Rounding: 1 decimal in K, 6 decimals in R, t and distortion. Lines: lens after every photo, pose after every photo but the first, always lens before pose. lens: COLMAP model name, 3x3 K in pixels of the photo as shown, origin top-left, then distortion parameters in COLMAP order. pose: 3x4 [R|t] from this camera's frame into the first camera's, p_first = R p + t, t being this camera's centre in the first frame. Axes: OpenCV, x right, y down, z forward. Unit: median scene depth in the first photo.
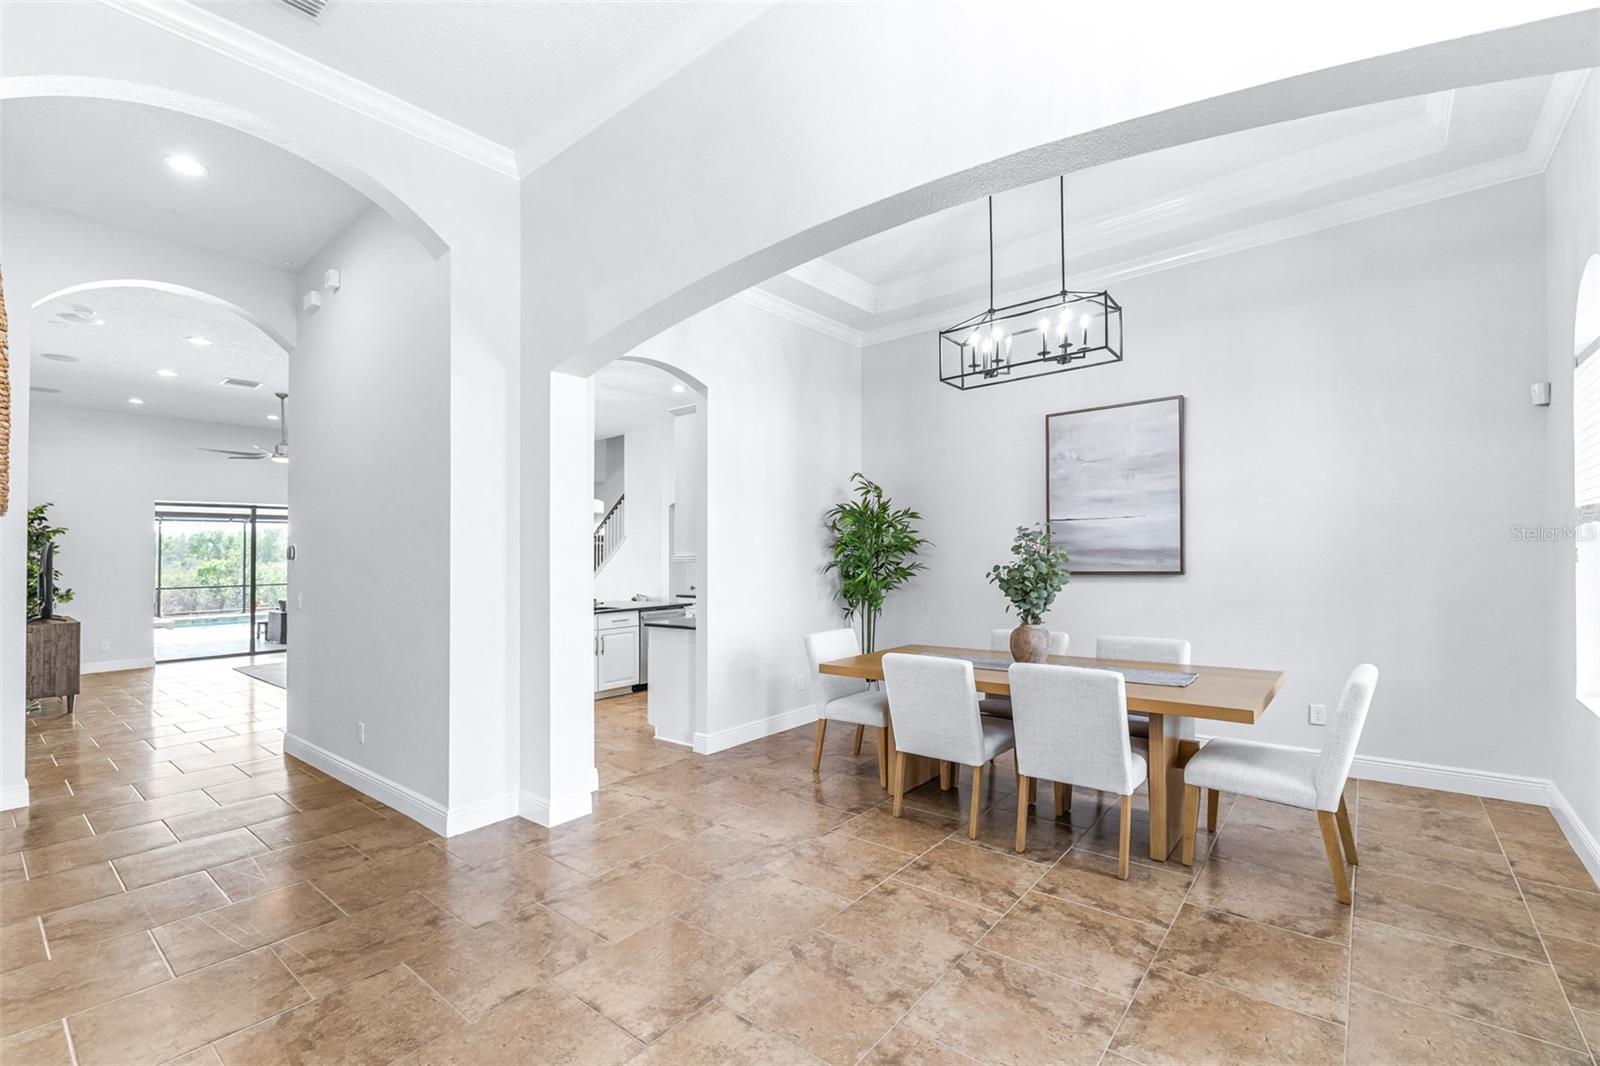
lens RADIAL K [[702.3, 0, 786.3], [0, 702.3, 526.3], [0, 0, 1]] dist [0.003904, -0.000747]
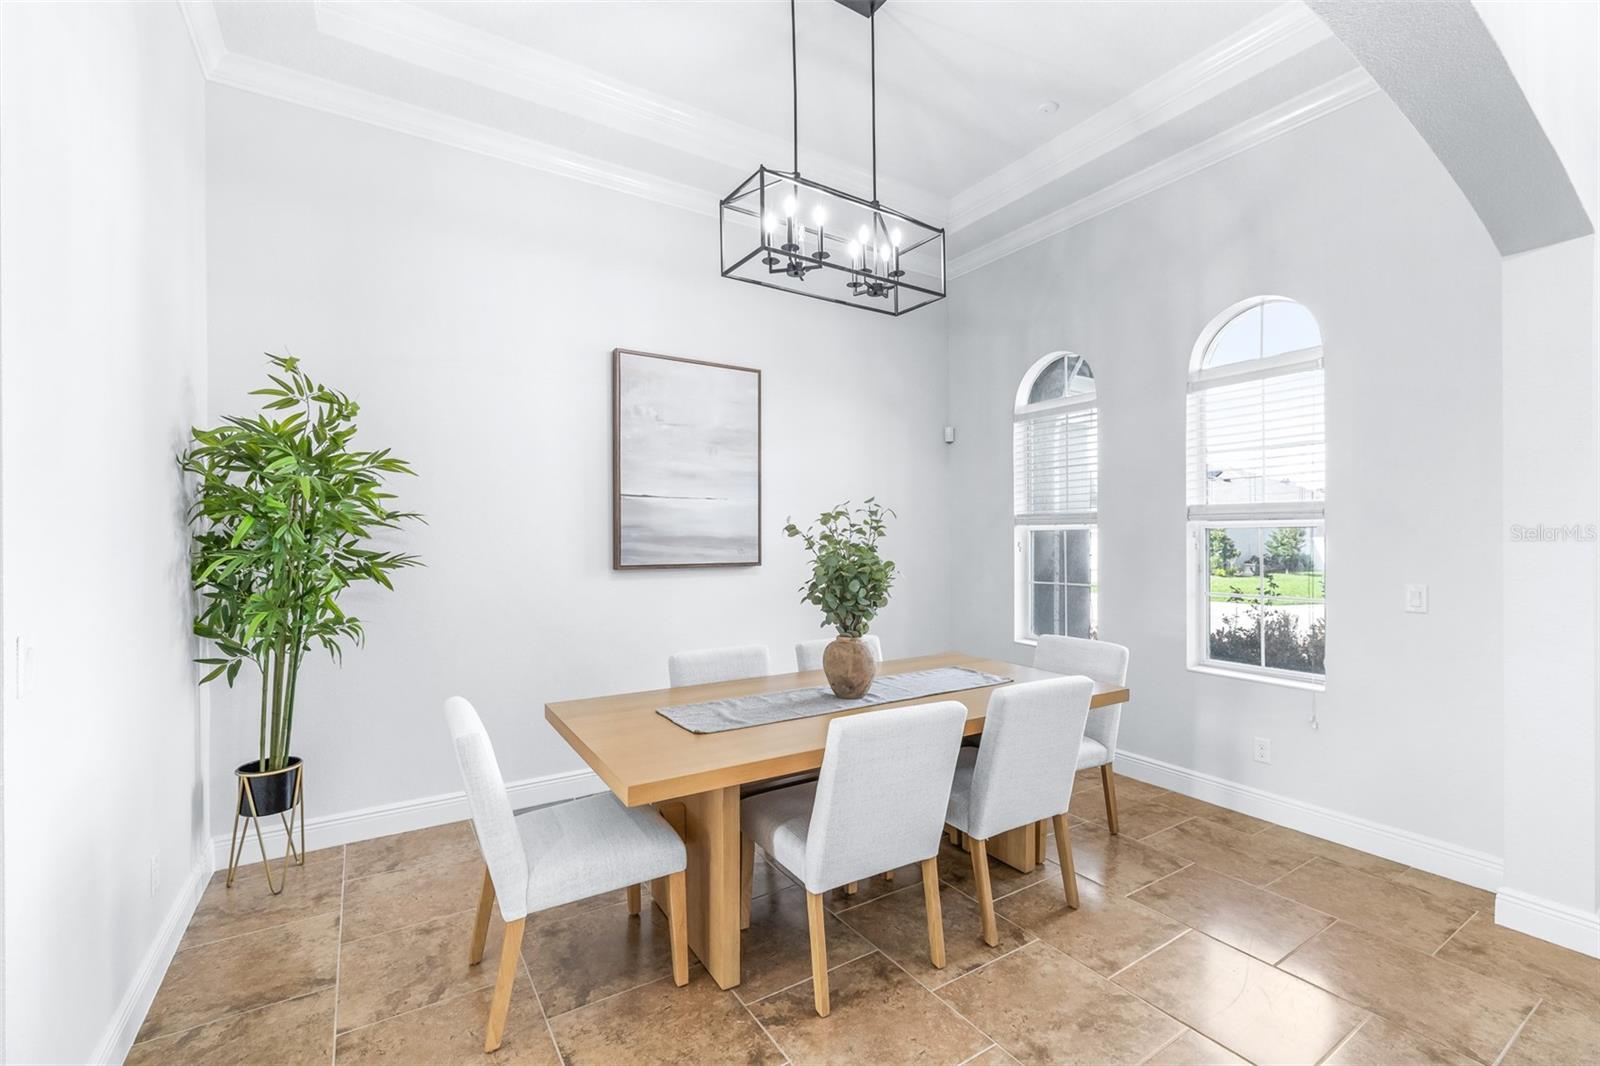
lens RADIAL K [[702.3, 0, 788.2], [0, 702.3, 538.6], [0, 0, 1]] dist [0.003904, -0.000747]
pose [[0.271657, 0.013883, 0.962294, -0.327799], [-0.052109, 0.998641, 0.000304, 0.032421], [-0.960982, -0.050227, 0.272011, 0.750958]]
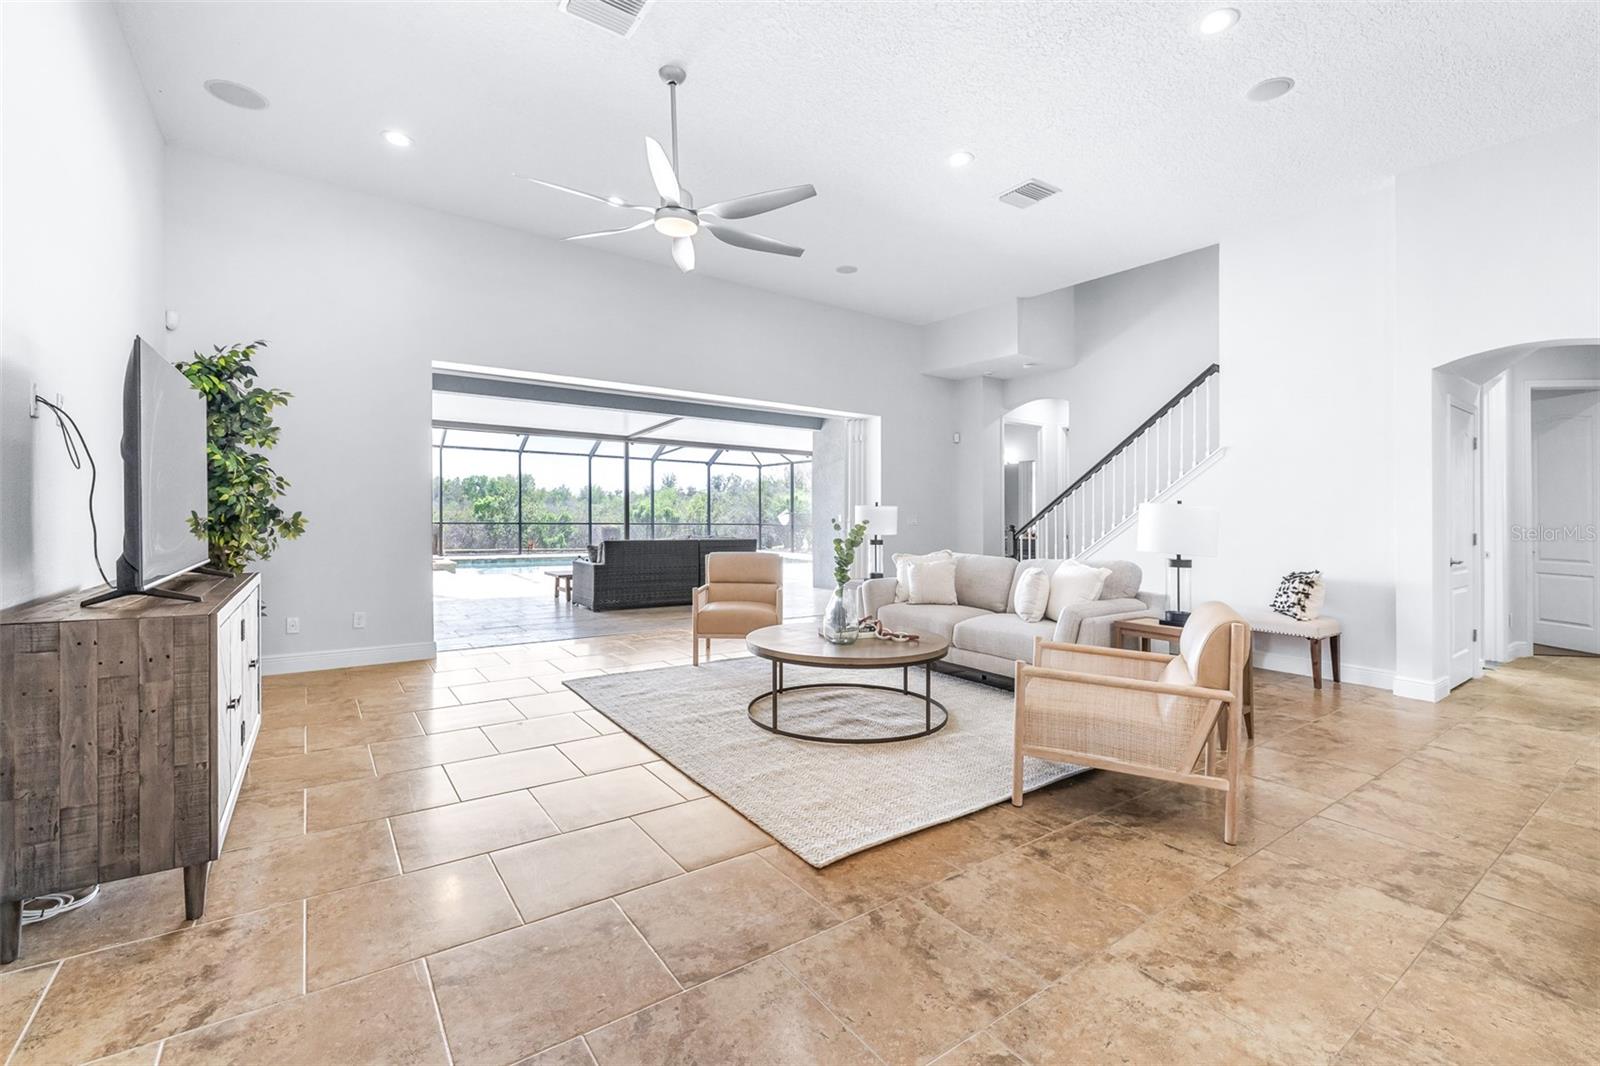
lens RADIAL K [[702.3, 0, 789.9], [0, 702.3, 524.3], [0, 0, 1]] dist [0.003904, -0.000747]
pose [[0.964554, 0.035357, -0.261505, -1.164532], [-0.019610, 0.997847, 0.062583, 0.128234], [0.263155, -0.055236, 0.963171, 1.304957]]
